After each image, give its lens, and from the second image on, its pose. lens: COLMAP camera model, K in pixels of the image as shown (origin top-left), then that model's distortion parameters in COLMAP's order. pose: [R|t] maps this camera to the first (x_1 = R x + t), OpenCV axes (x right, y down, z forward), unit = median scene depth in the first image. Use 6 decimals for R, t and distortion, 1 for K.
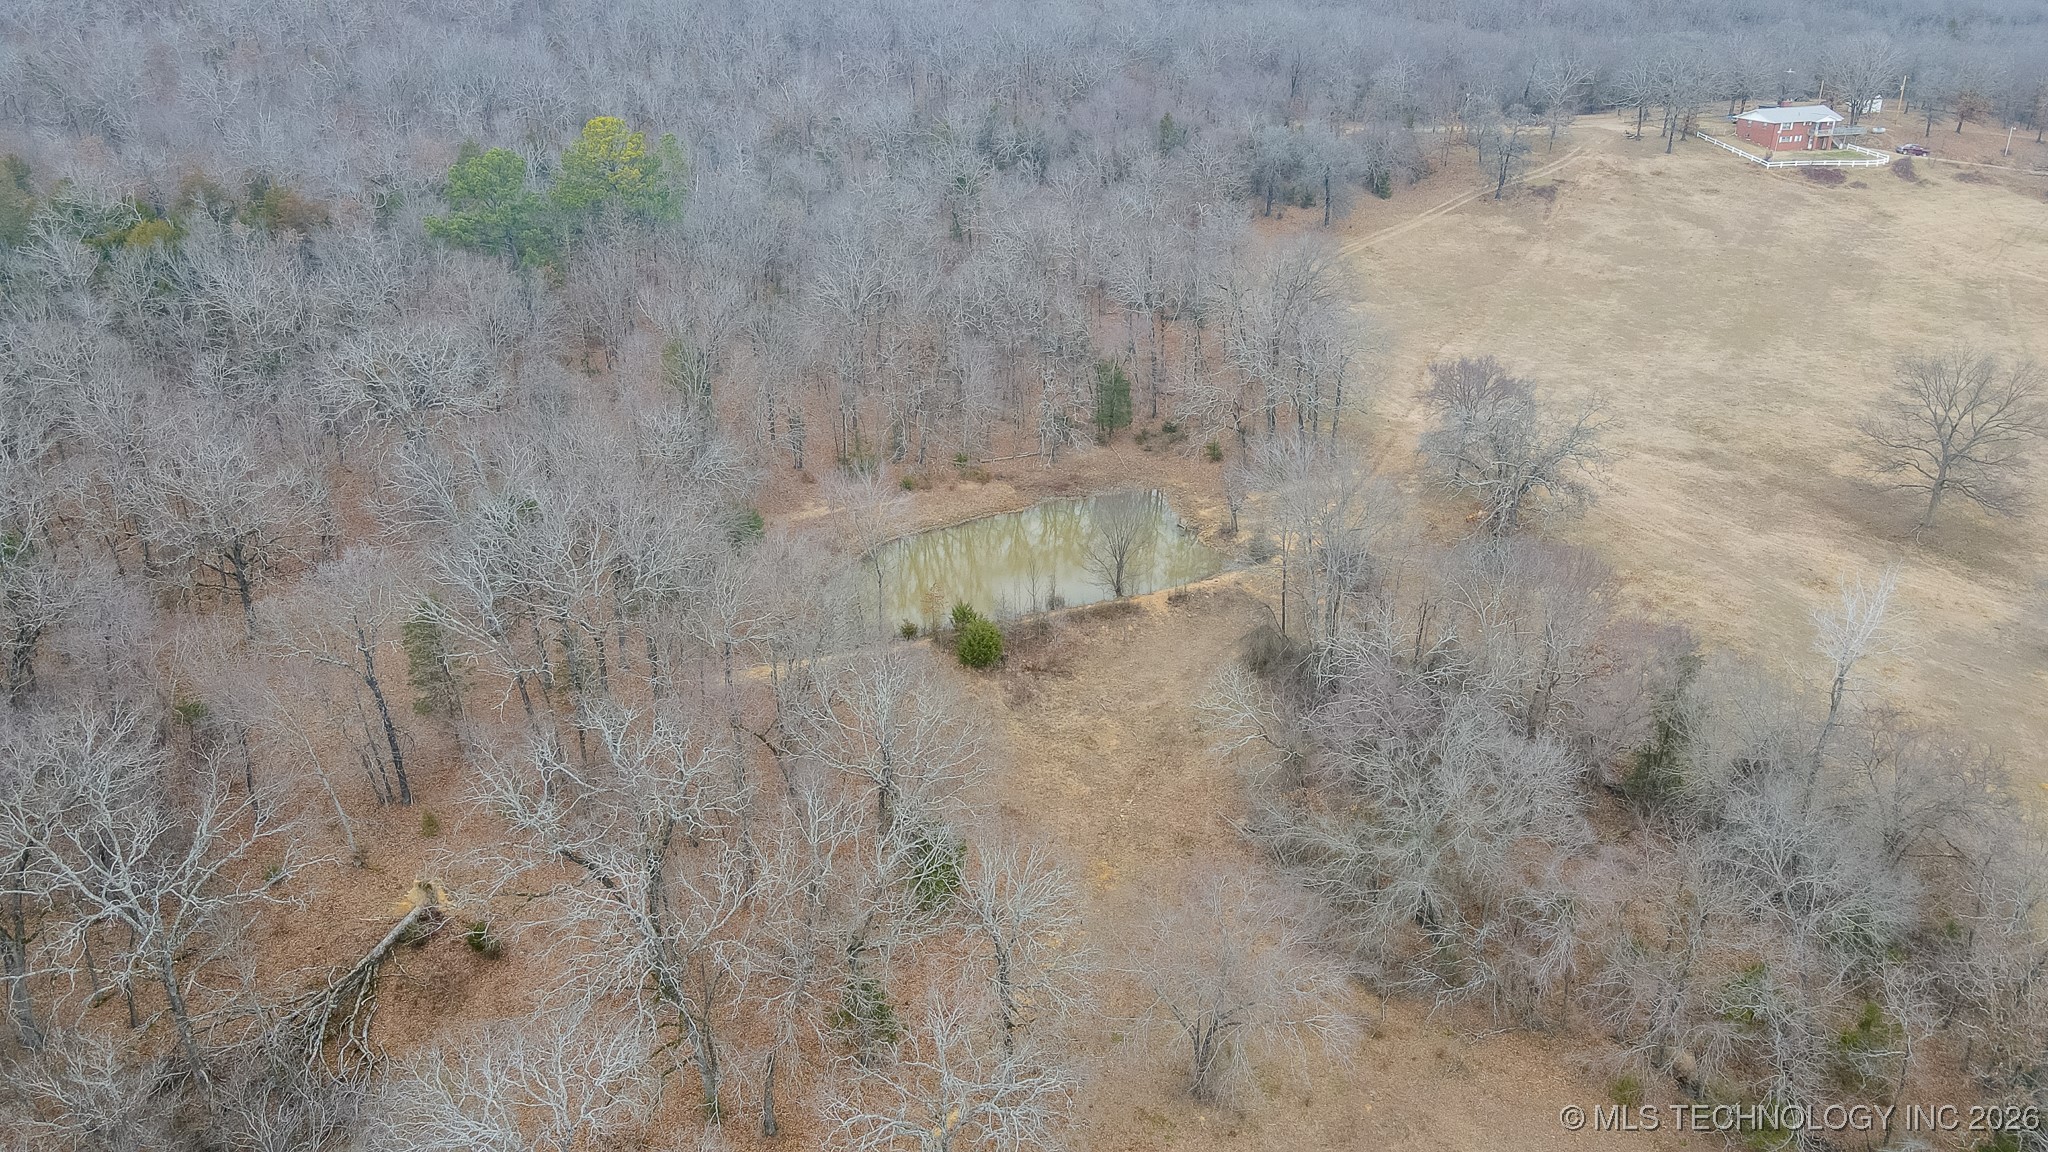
lens RADIAL K [[1509.8, 0, 1023.5], [0, 1509.8, 577.5], [0, 0, 1]] dist [0.001829, 0.022131]
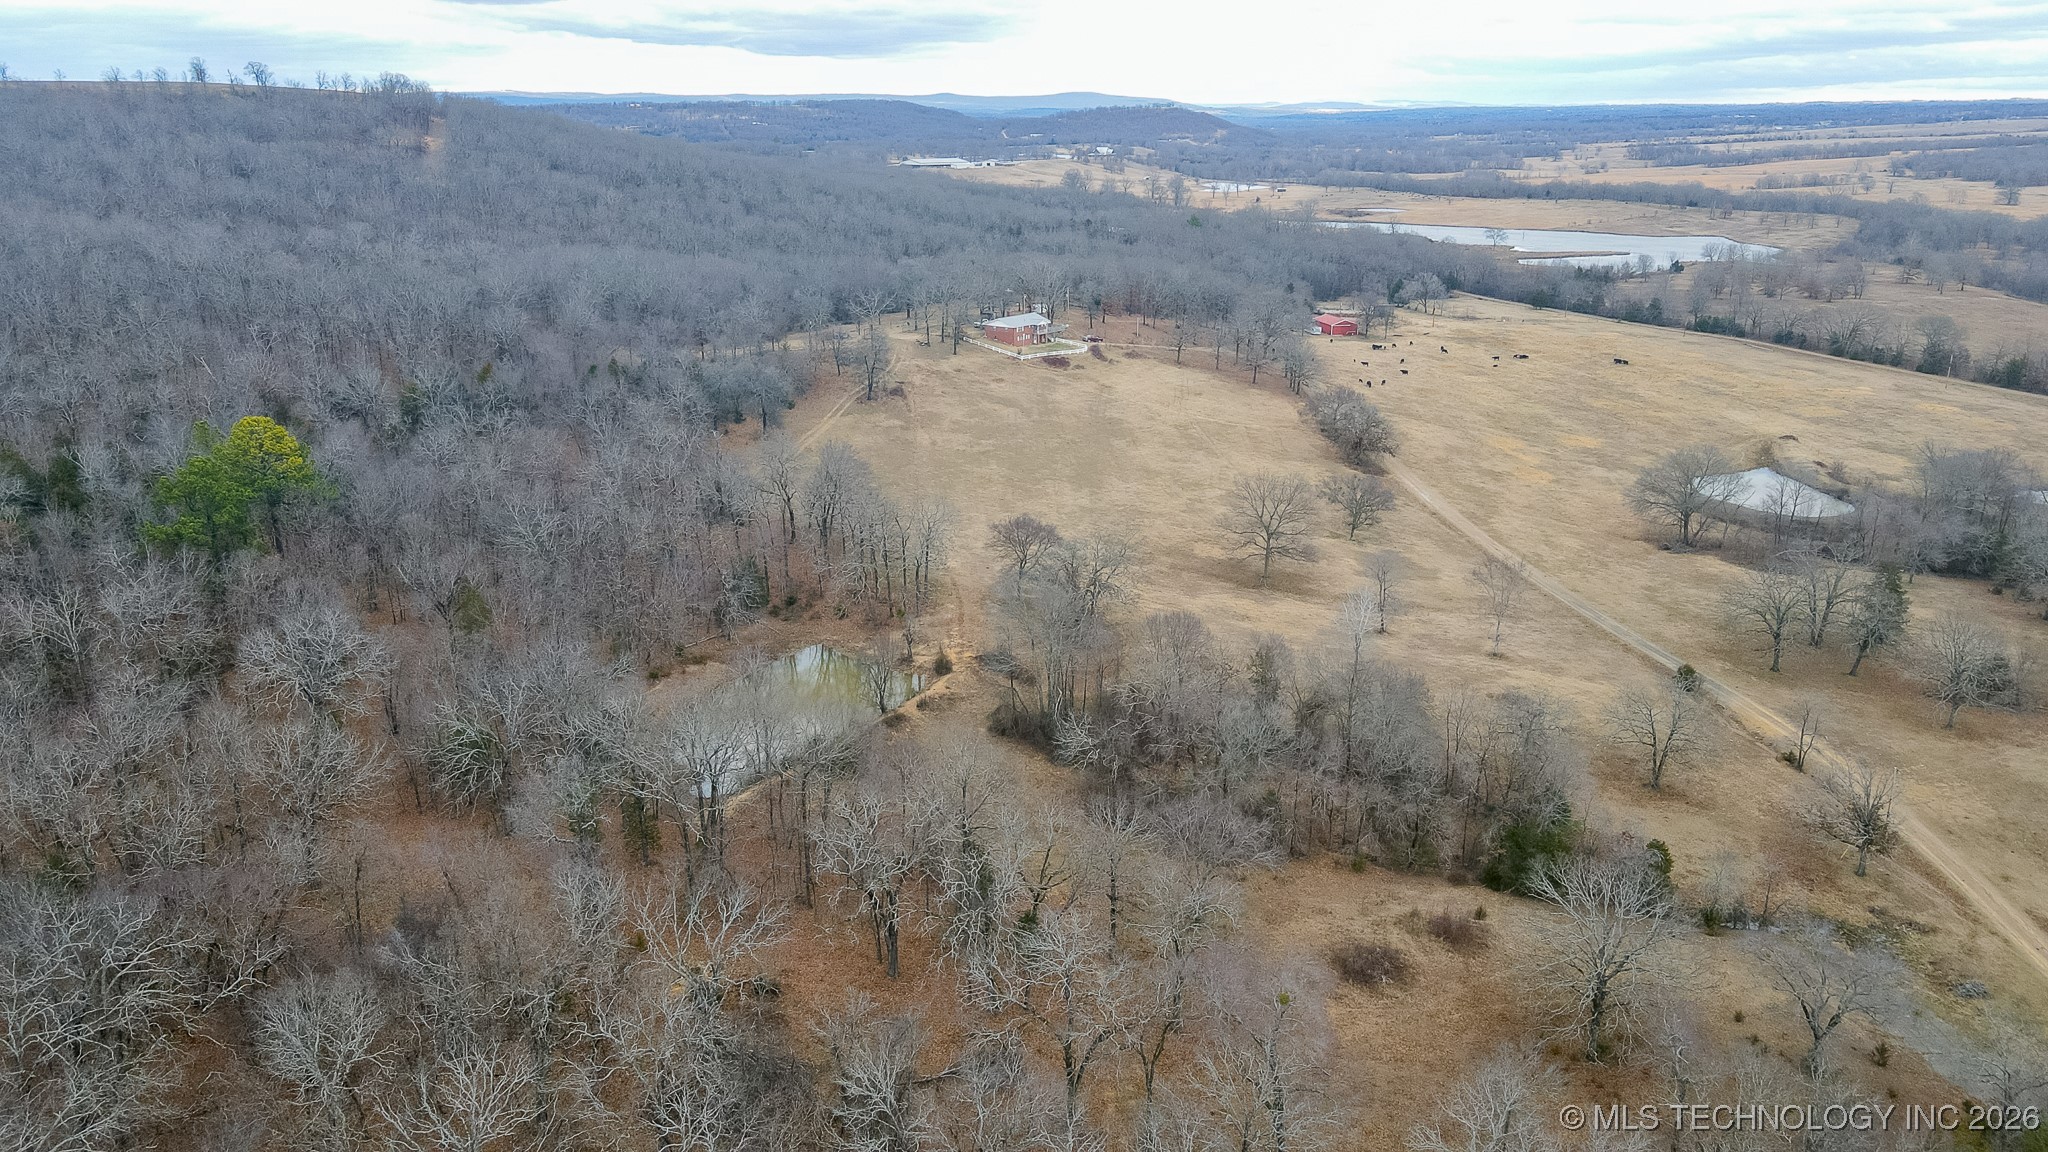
lens RADIAL K [[1509.8, 0, 1023.8], [0, 1509.8, 575.1], [0, 0, 1]] dist [0.001829, 0.022131]
pose [[0.828190, -0.159478, 0.537278, -0.297621], [0.218413, 0.974707, -0.047356, -0.009329], [-0.516136, 0.156568, 0.842075, -0.152518]]
